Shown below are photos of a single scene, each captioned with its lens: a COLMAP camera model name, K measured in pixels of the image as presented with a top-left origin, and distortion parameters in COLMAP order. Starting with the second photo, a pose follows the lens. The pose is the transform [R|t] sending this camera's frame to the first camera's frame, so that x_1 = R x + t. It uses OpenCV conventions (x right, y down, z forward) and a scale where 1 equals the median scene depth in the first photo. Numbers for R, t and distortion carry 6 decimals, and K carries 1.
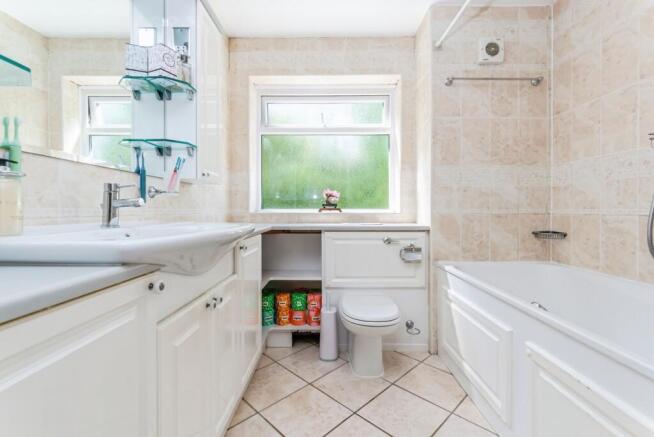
lens RADIAL K [[301.3, 0, 331.7], [0, 301.3, 210.4], [0, 0, 1]] dist [-0.000341, -0.000041]
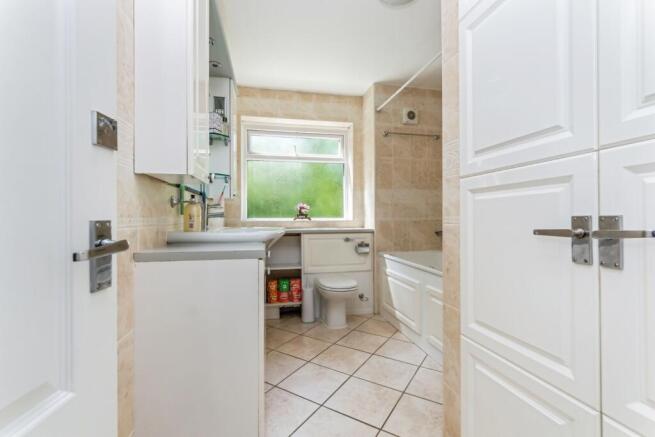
lens RADIAL K [[305.1, 0, 338.0], [0, 305.1, 217.3], [0, 0, 1]] dist [-0.001014, 0.000531]
pose [[0.970875, -0.004899, 0.239539, -0.209420], [0.005370, 0.999985, -0.001313, -0.005247], [-0.239528, 0.002561, 0.970886, -0.427392]]
